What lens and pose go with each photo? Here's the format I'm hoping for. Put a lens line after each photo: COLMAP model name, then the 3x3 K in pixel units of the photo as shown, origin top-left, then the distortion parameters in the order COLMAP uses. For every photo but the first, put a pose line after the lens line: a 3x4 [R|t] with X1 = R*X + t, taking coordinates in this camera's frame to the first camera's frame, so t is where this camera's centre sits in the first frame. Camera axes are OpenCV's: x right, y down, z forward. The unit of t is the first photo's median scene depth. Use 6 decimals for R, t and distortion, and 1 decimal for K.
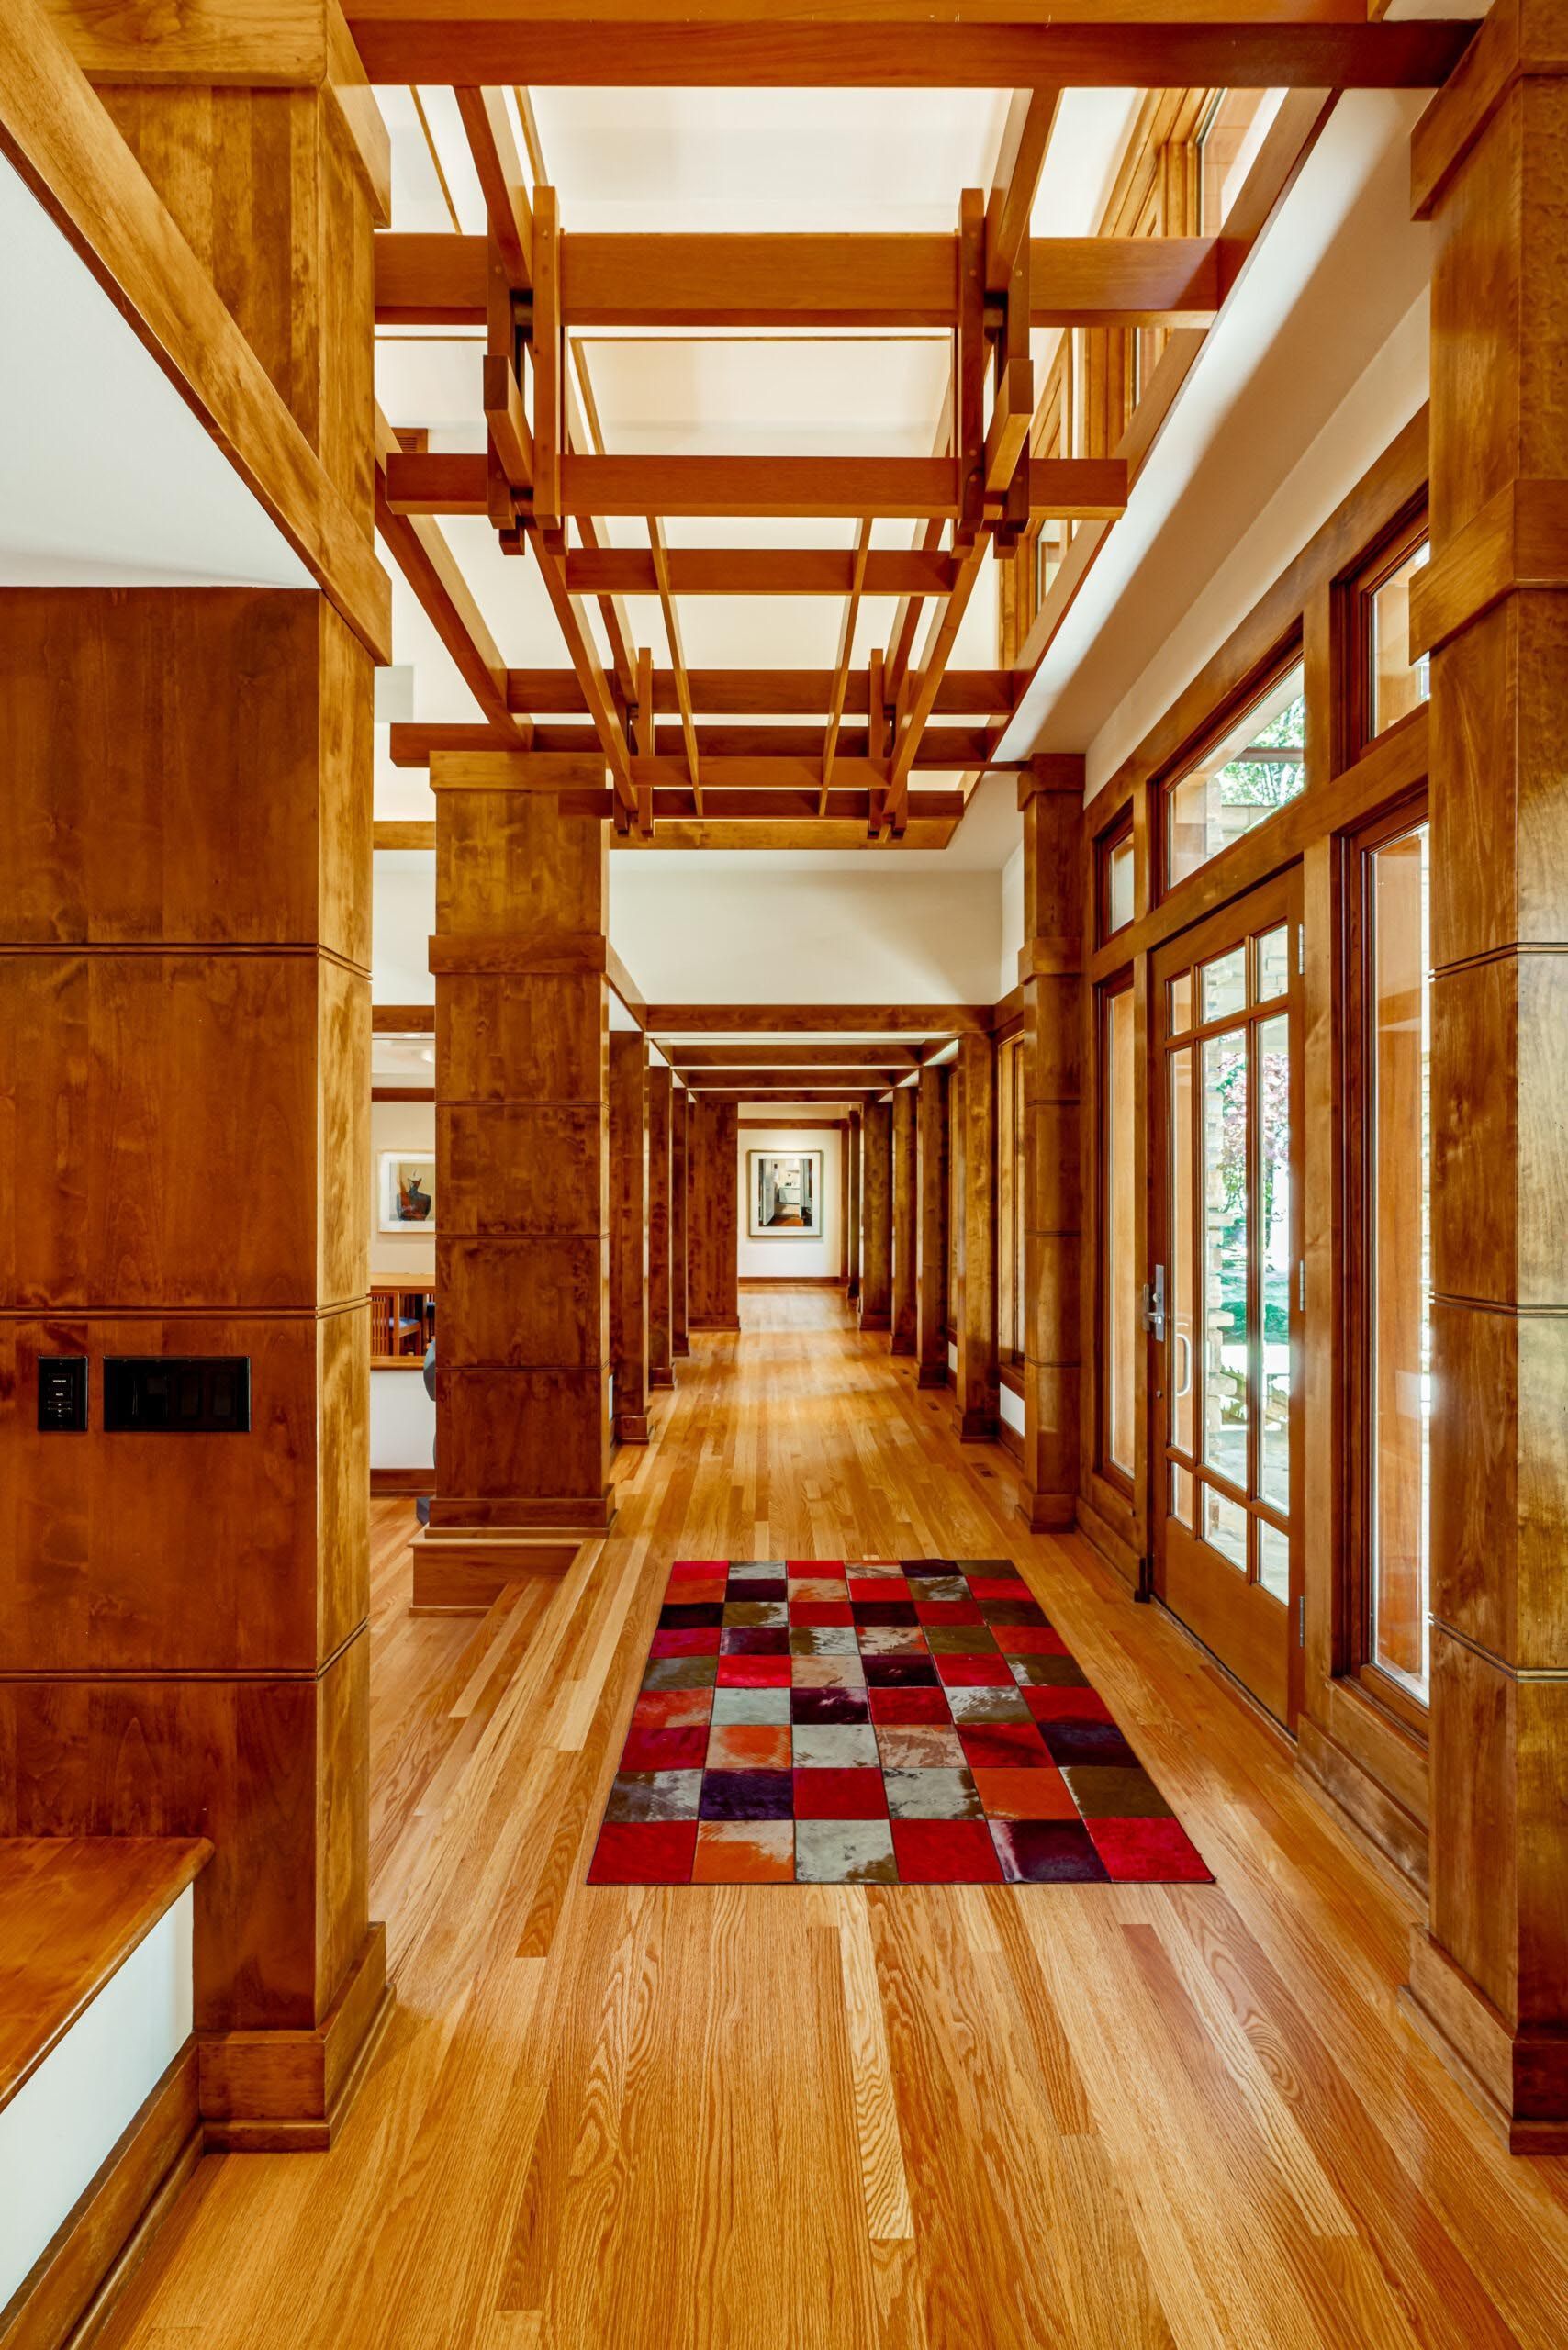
lens RADIAL K [[1013.7, 0, 767.4], [0, 1013.7, 1190.0], [0, 0, 1]] dist [-0.014146, 0.007572]
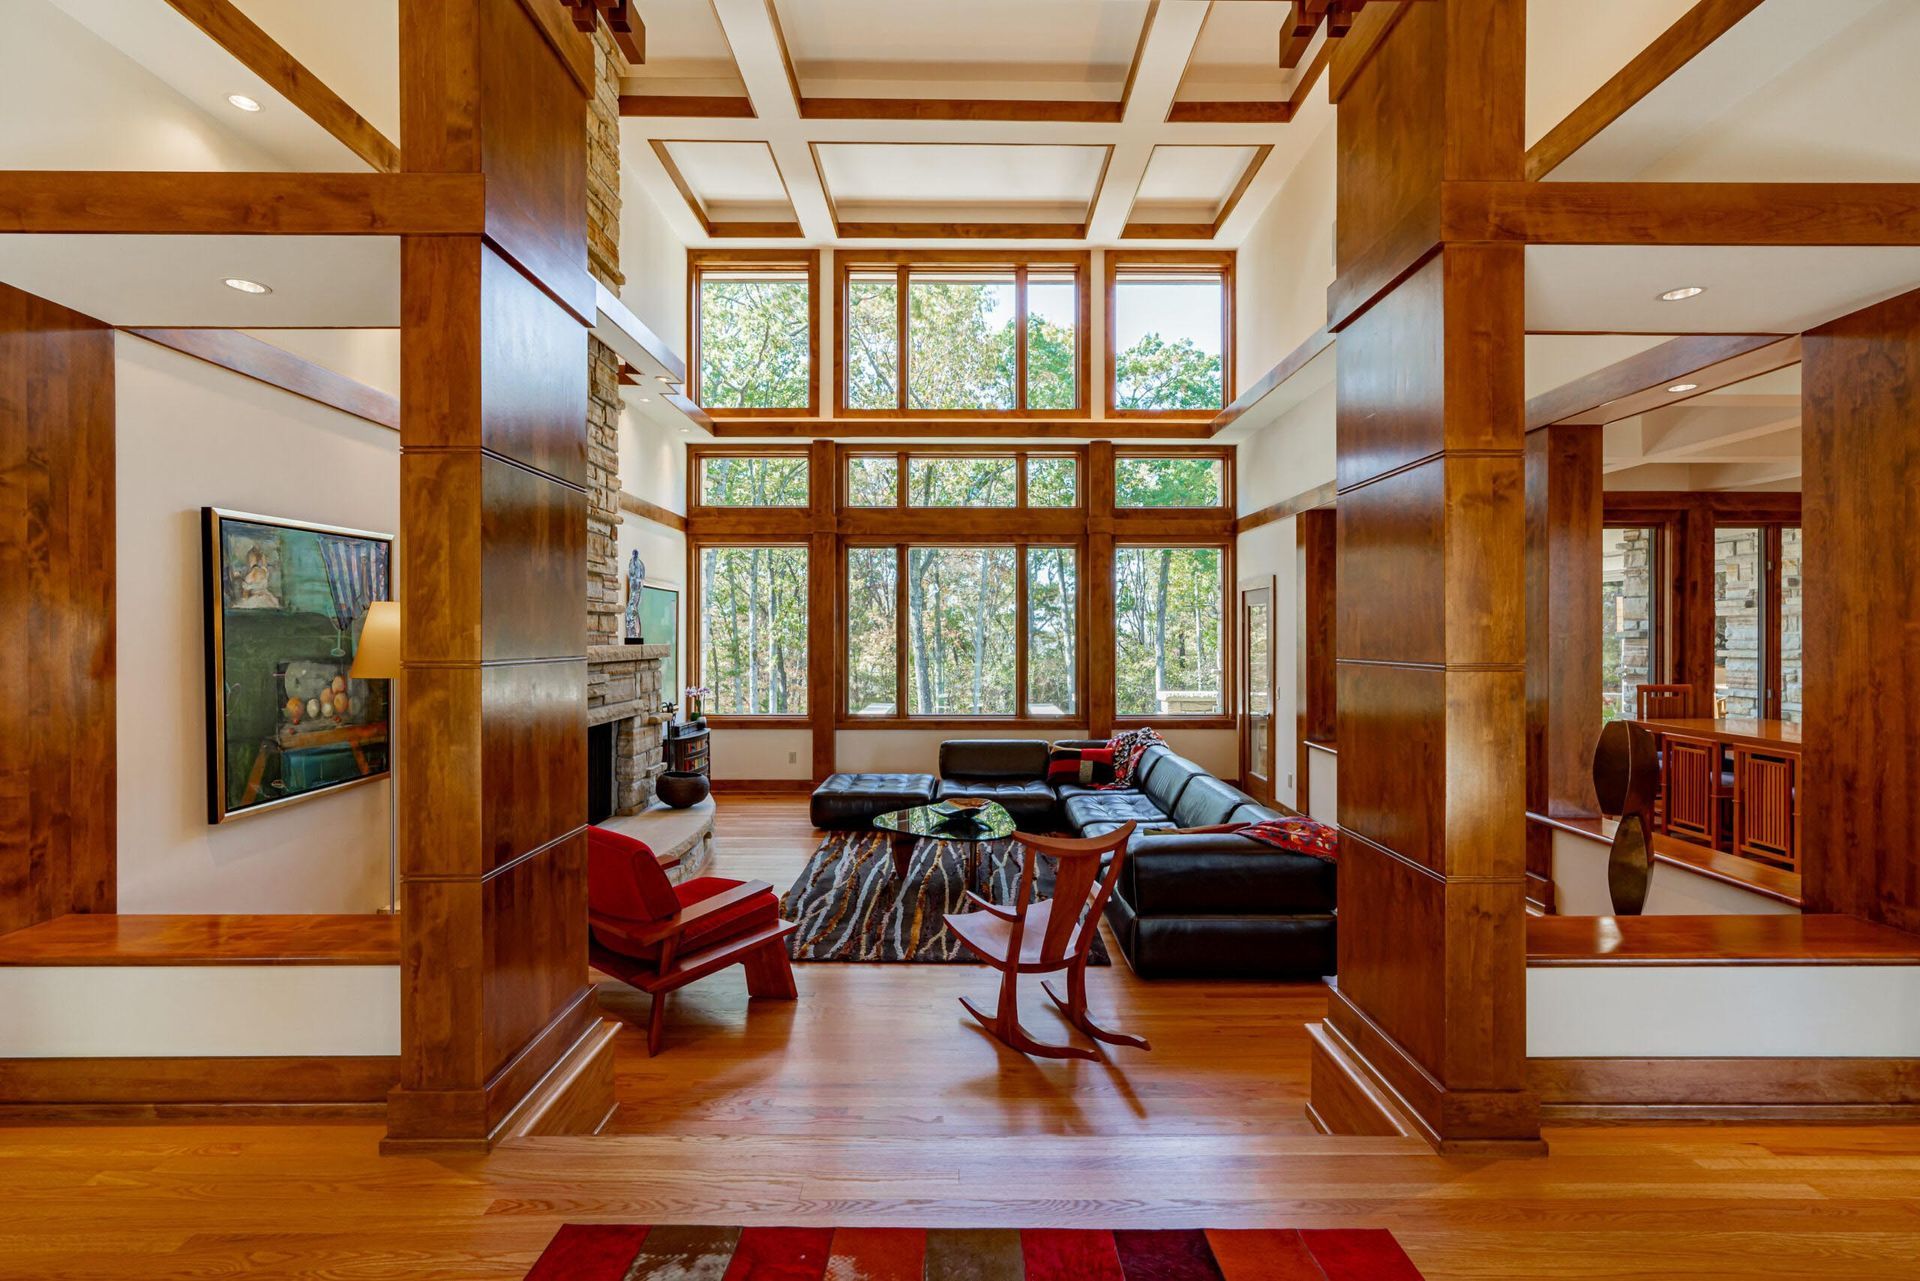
lens RADIAL K [[875.3, 0, 960.2], [0, 875.3, 635.0], [0, 0, 1]] dist [-0.001360, 0.000707]
pose [[0.003298, -0.000423, -0.999994, 0.441021], [-0.000051, 1.000000, -0.000423, 0.031495], [0.999995, 0.000052, 0.003298, 0.832275]]
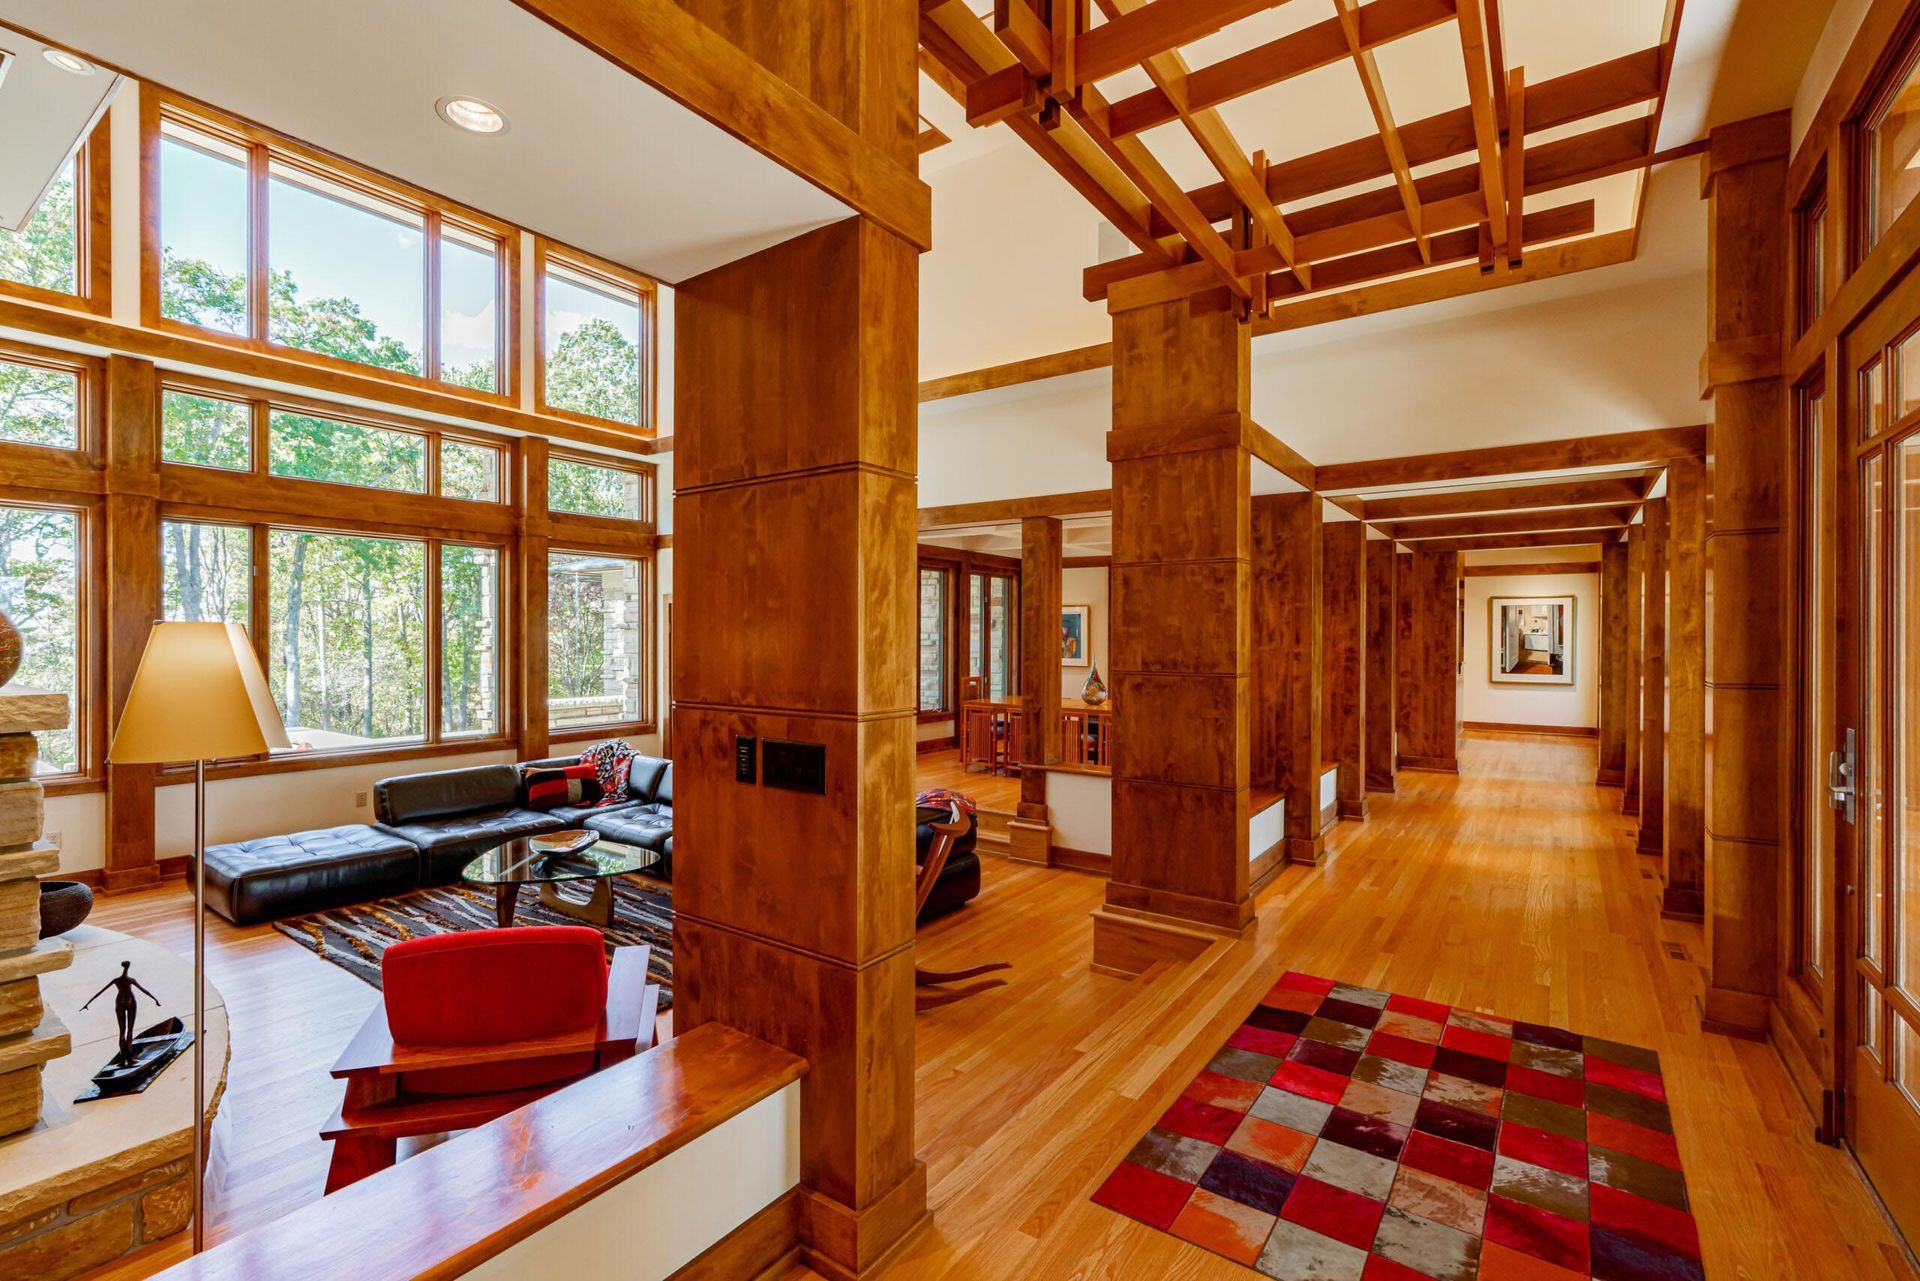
lens RADIAL K [[853.6, 0, 960.0], [0, 853.6, 640.5], [0, 0, 1]] dist [-0.013726, 0.006602]
pose [[0.816480, 0.004622, -0.577355, 0.161934], [-0.001869, 0.999984, 0.005363, 0.002068], [0.577370, -0.003300, 0.816476, 0.038958]]
